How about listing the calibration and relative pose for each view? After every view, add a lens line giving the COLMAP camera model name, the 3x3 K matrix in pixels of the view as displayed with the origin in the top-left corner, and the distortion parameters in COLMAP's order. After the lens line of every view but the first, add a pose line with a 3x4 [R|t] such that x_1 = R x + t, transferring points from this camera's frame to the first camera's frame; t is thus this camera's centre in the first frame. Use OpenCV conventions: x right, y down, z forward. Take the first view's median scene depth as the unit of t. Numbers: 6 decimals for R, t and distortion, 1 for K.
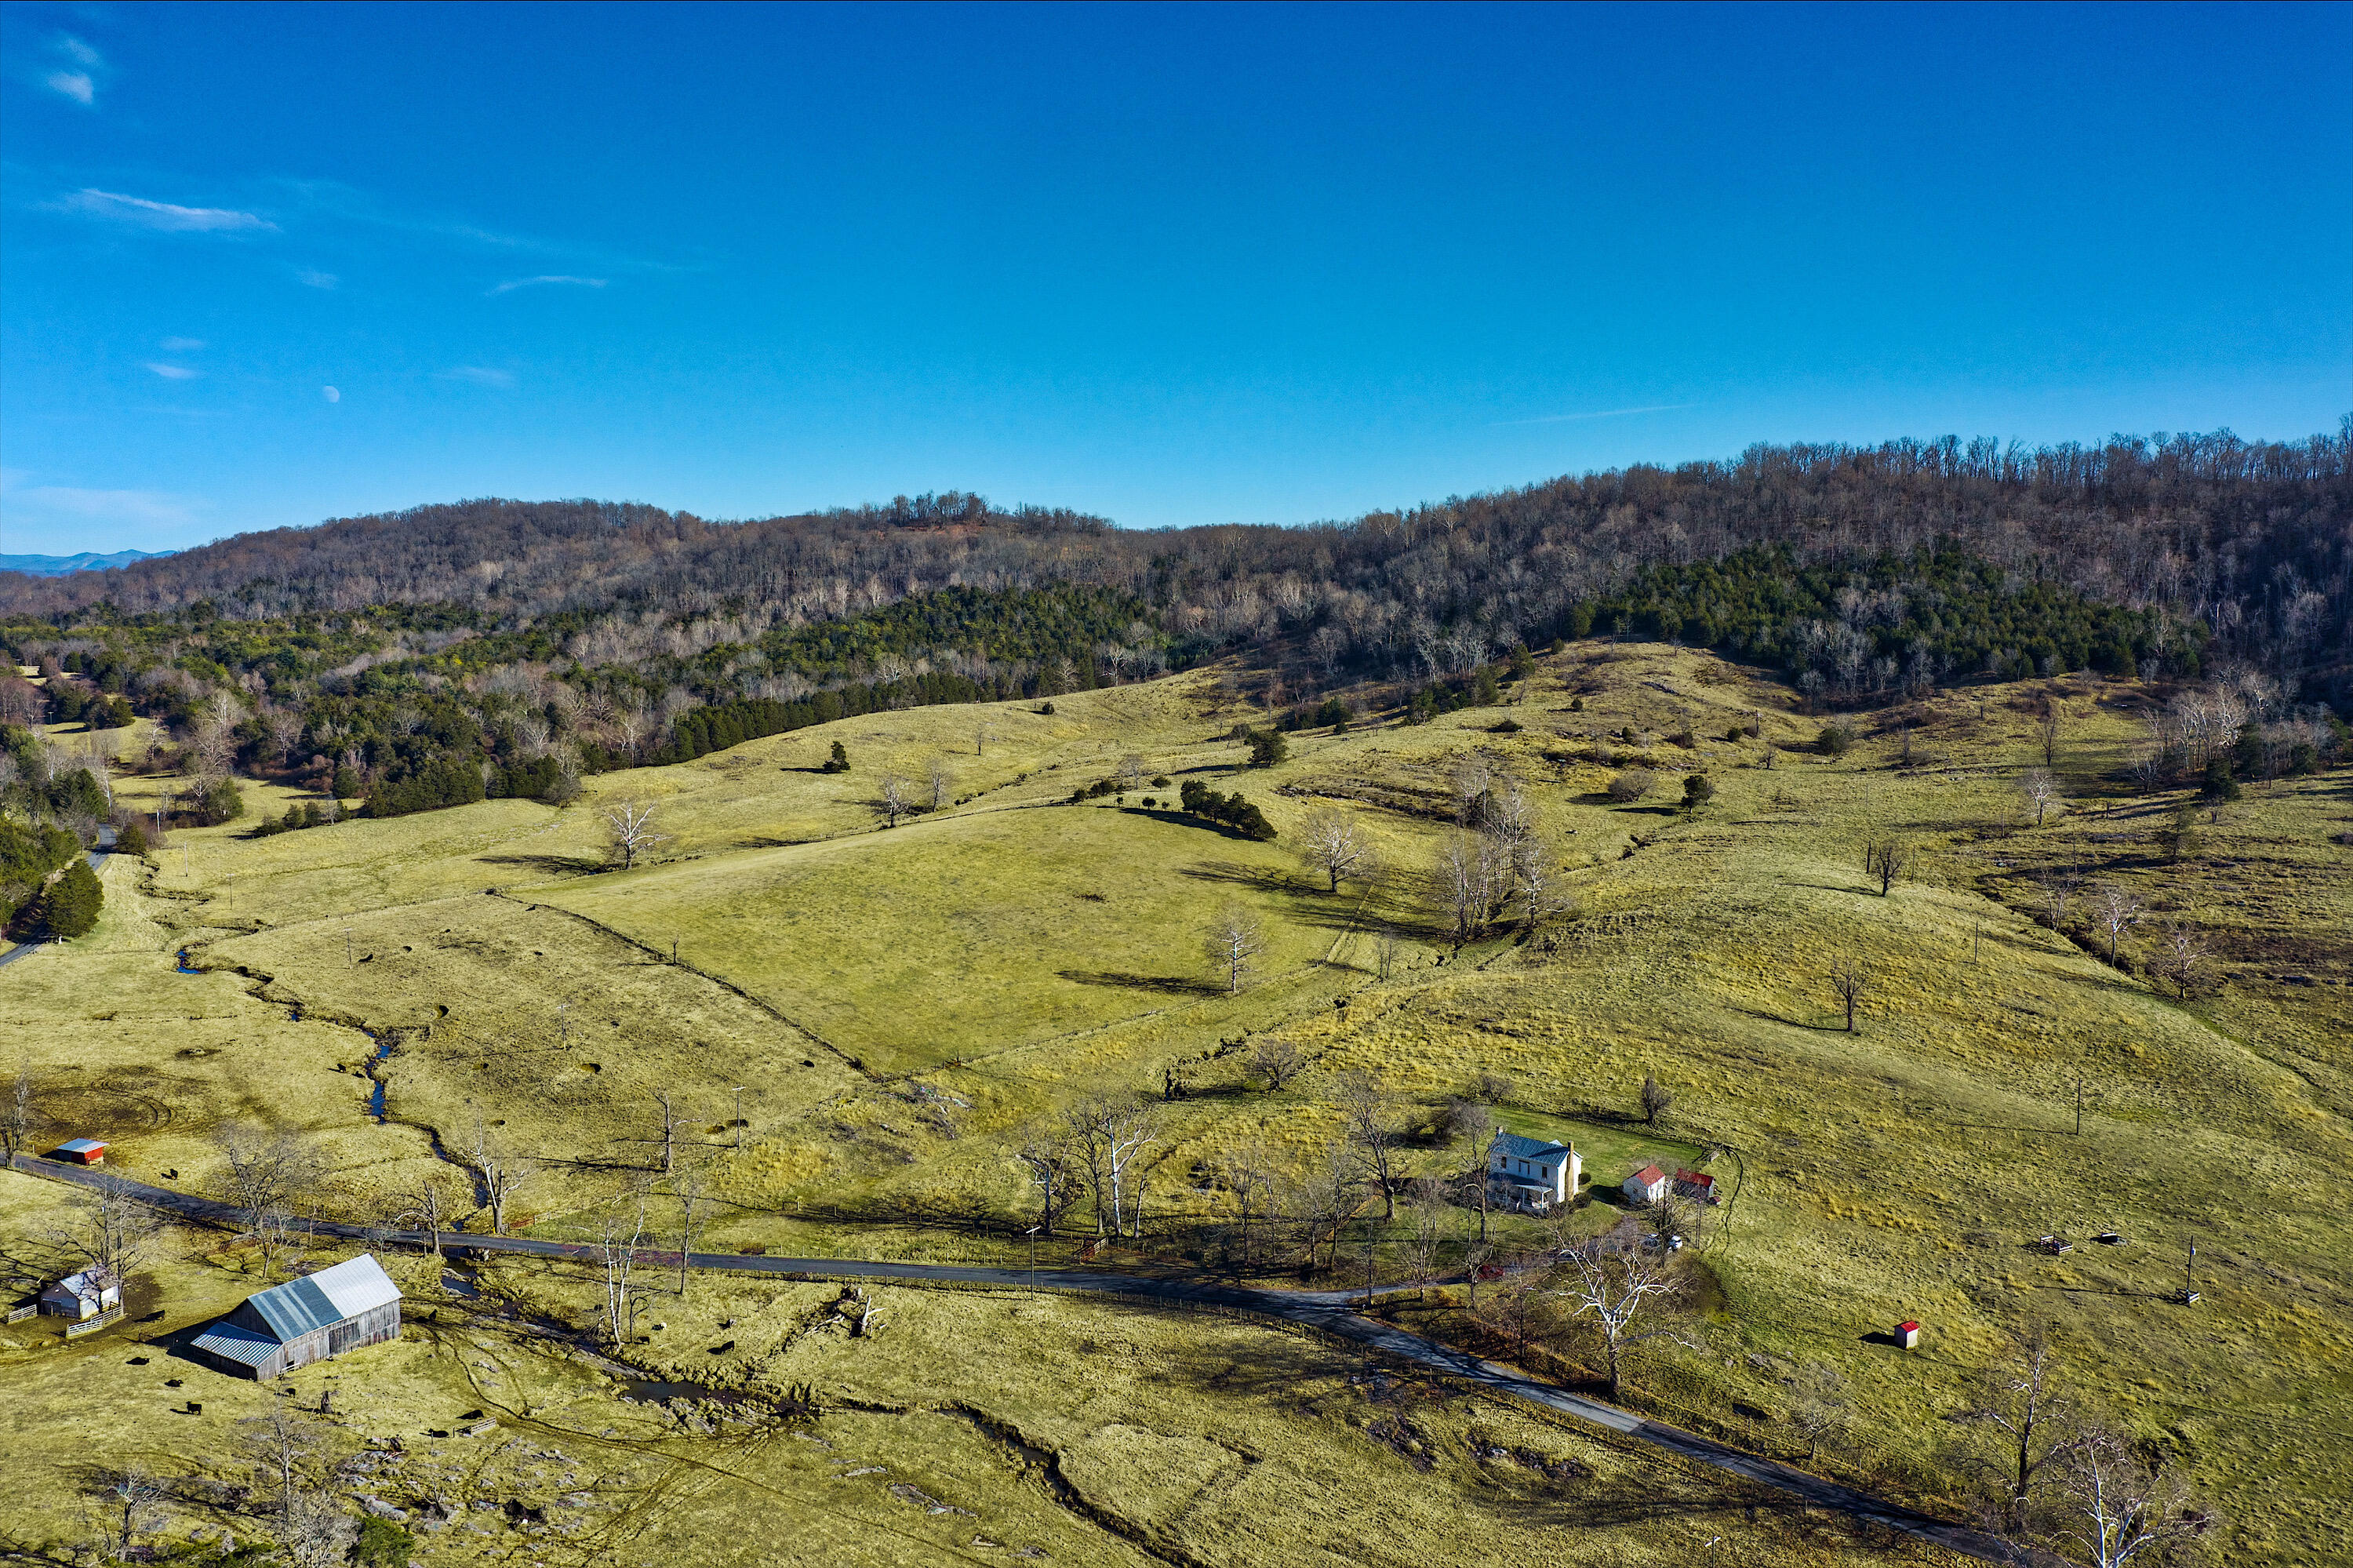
lens RADIAL K [[1866.0, 0, 1175.4], [0, 1866.0, 789.8], [0, 0, 1]] dist [0.006894, 0.000099]
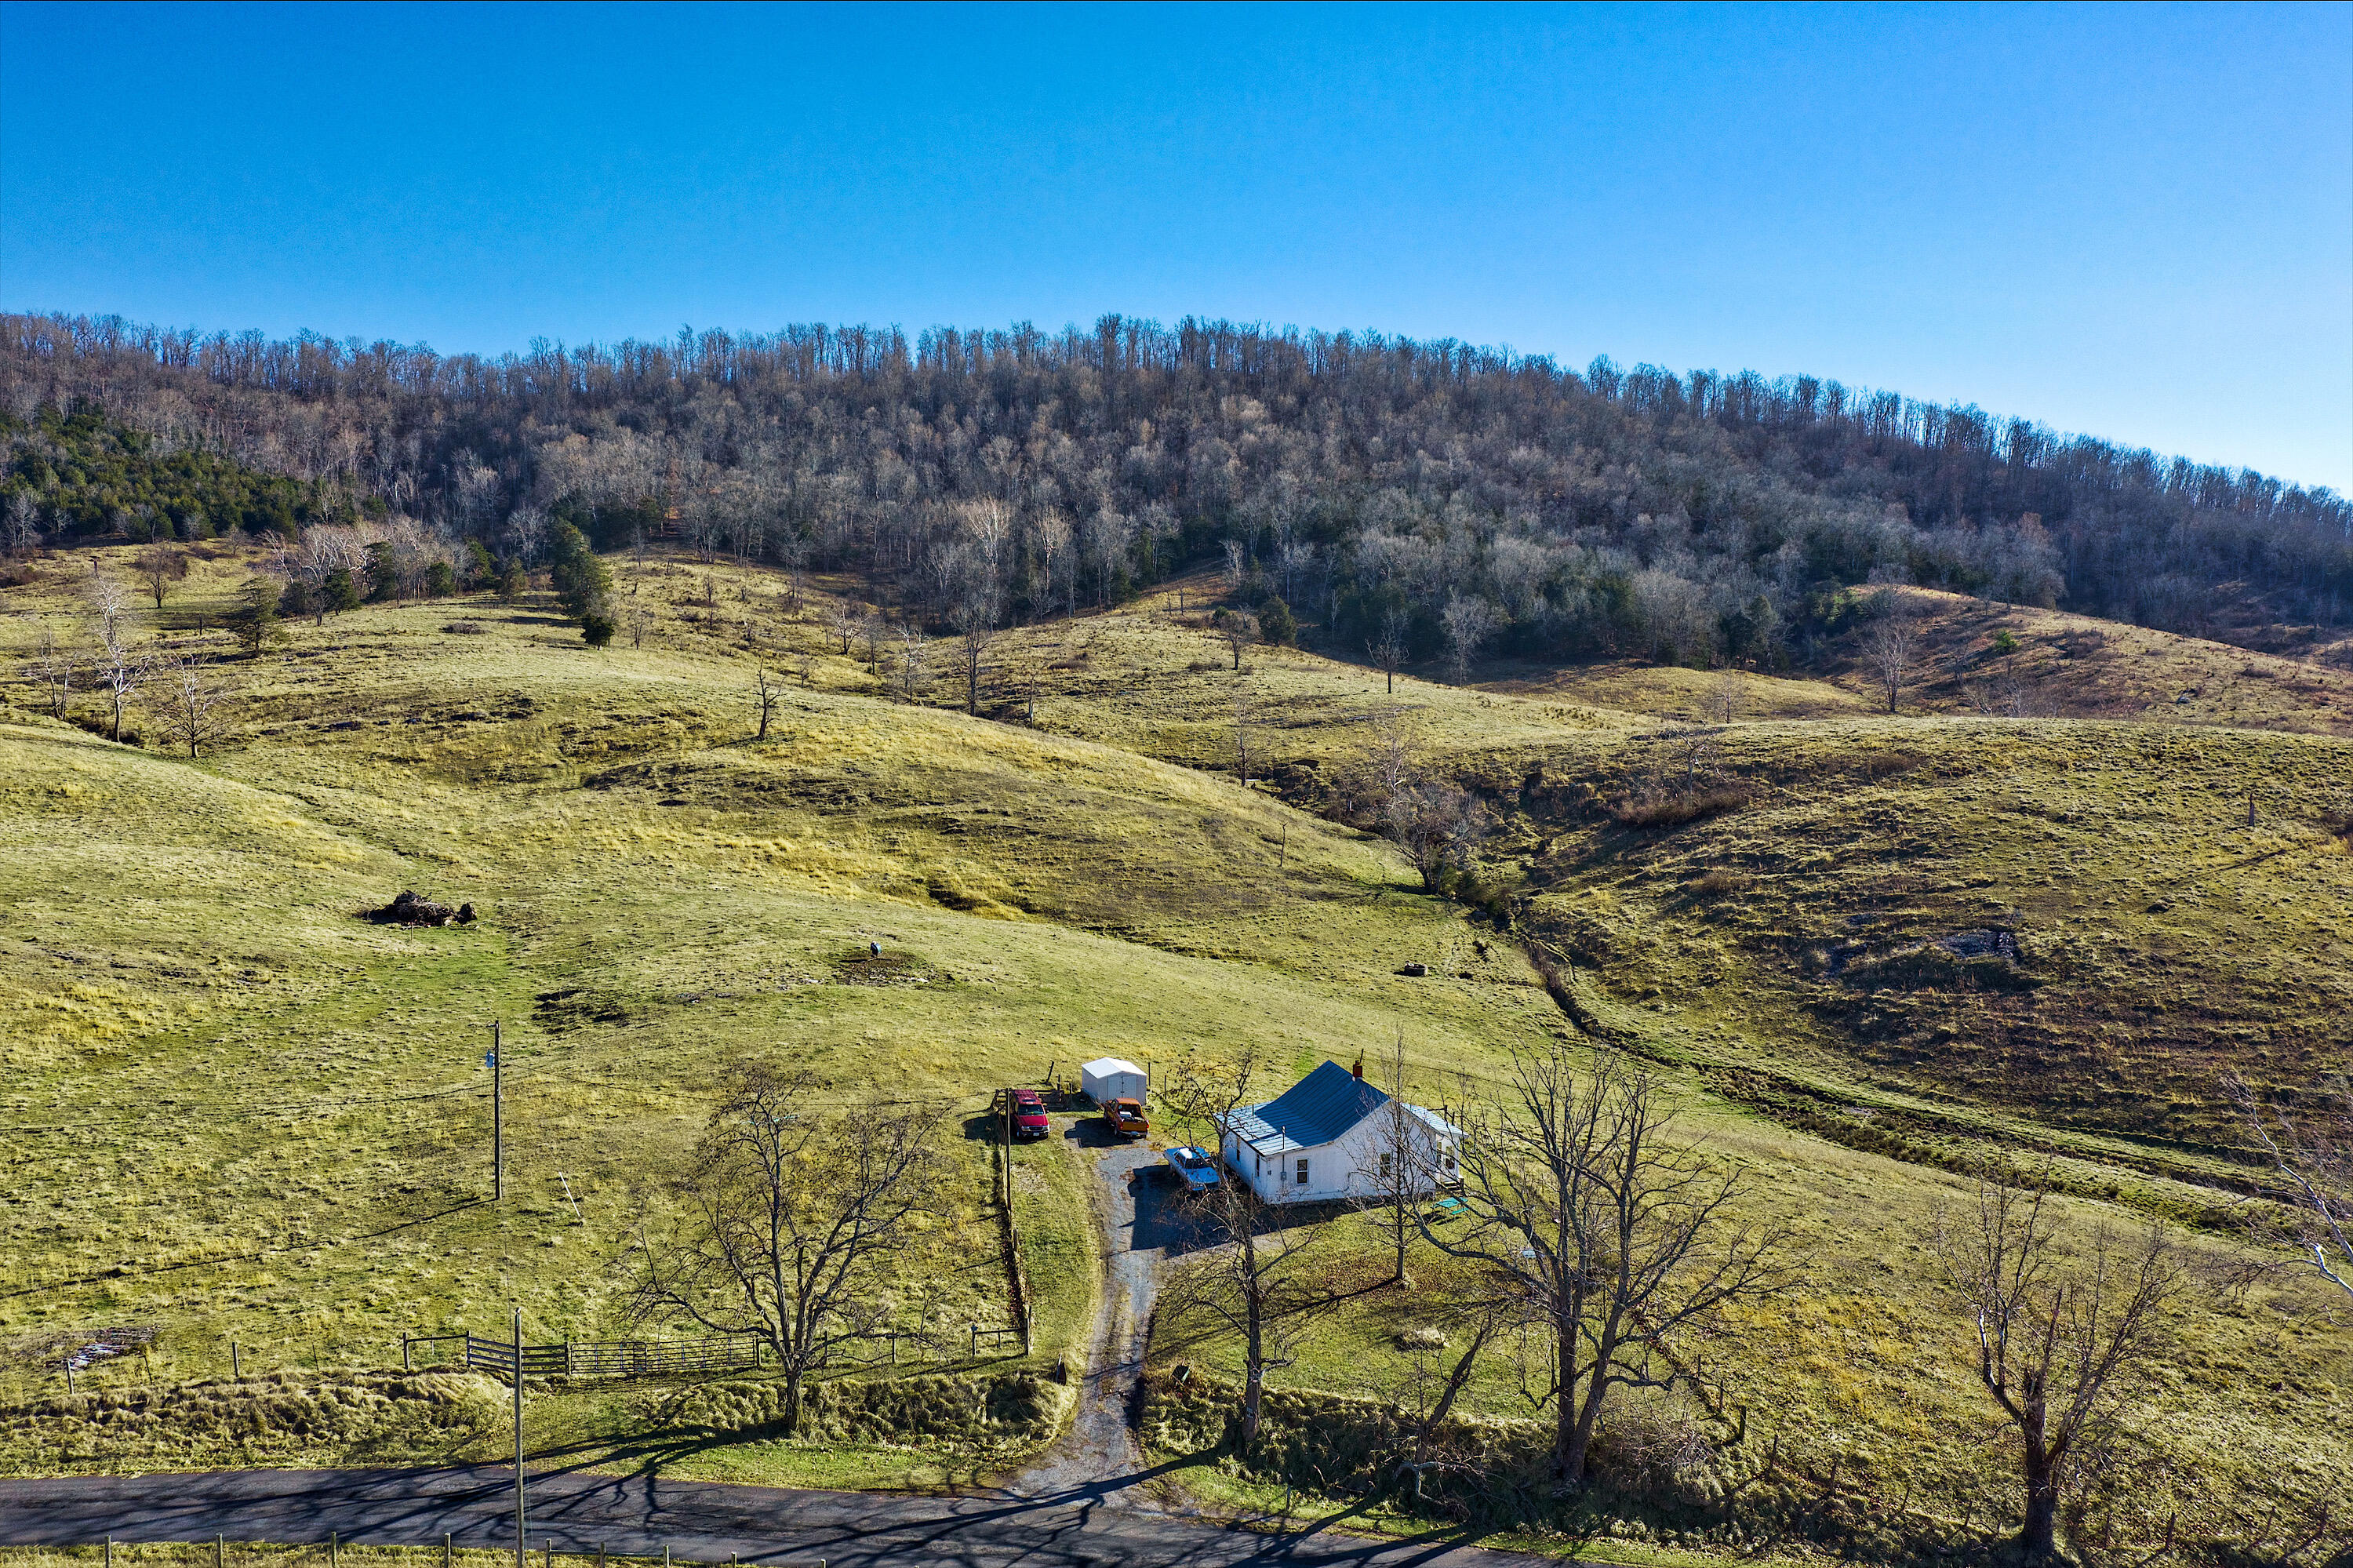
lens RADIAL K [[1866.0, 0, 1185.8], [0, 1866.0, 791.7], [0, 0, 1]] dist [0.006894, 0.000099]
pose [[0.665132, -0.044210, 0.745416, 0.132576], [0.067541, 0.997716, -0.001093, 0.079439], [-0.743665, 0.051073, 0.666599, 0.120129]]
